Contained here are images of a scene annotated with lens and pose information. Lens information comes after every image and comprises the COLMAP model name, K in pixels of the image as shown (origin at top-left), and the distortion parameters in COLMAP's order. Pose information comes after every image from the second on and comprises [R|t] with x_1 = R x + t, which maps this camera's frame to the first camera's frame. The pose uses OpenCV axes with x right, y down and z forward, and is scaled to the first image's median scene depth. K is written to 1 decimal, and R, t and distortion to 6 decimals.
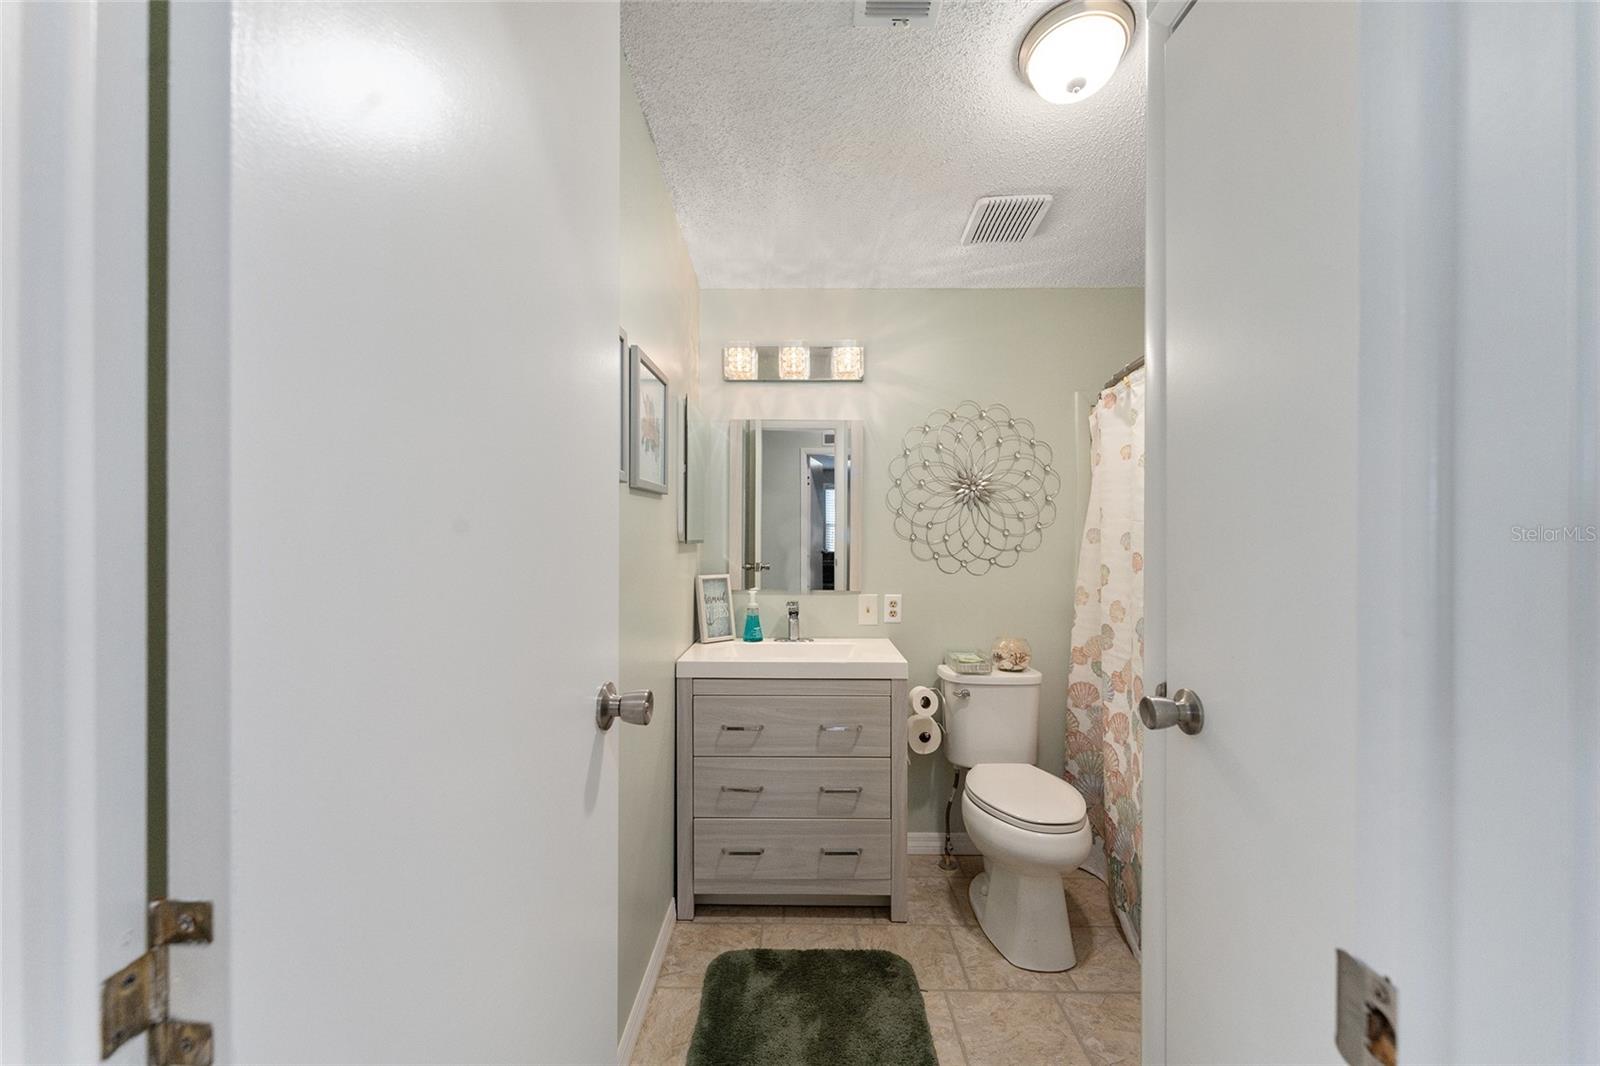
lens RADIAL K [[633.7, 0, 795.2], [0, 633.7, 530.7], [0, 0, 1]] dist [0.003325, -0.000591]
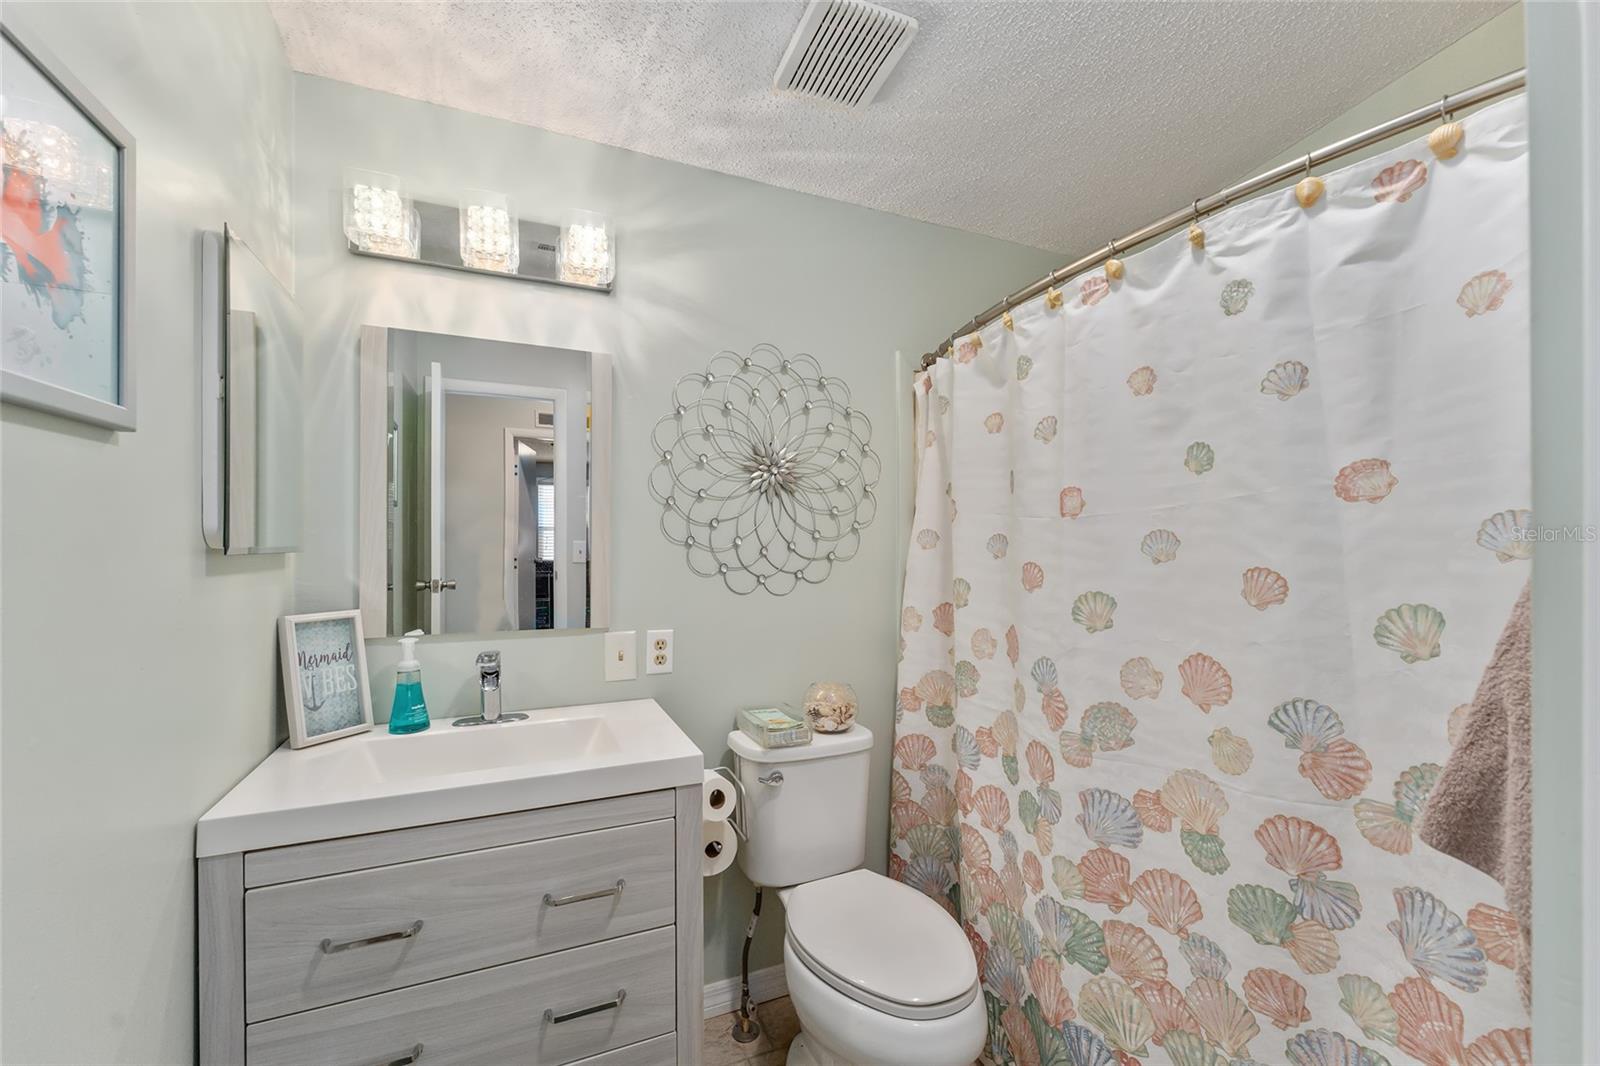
lens RADIAL K [[654.9, 0, 791.1], [0, 654.9, 547.3], [0, 0, 1]] dist [-0.000753, -0.000320]
pose [[0.913482, -0.004098, 0.406859, 0.005388], [-0.002969, 0.999856, 0.016735, 0.005189], [-0.406869, -0.016495, 0.913337, 0.348408]]
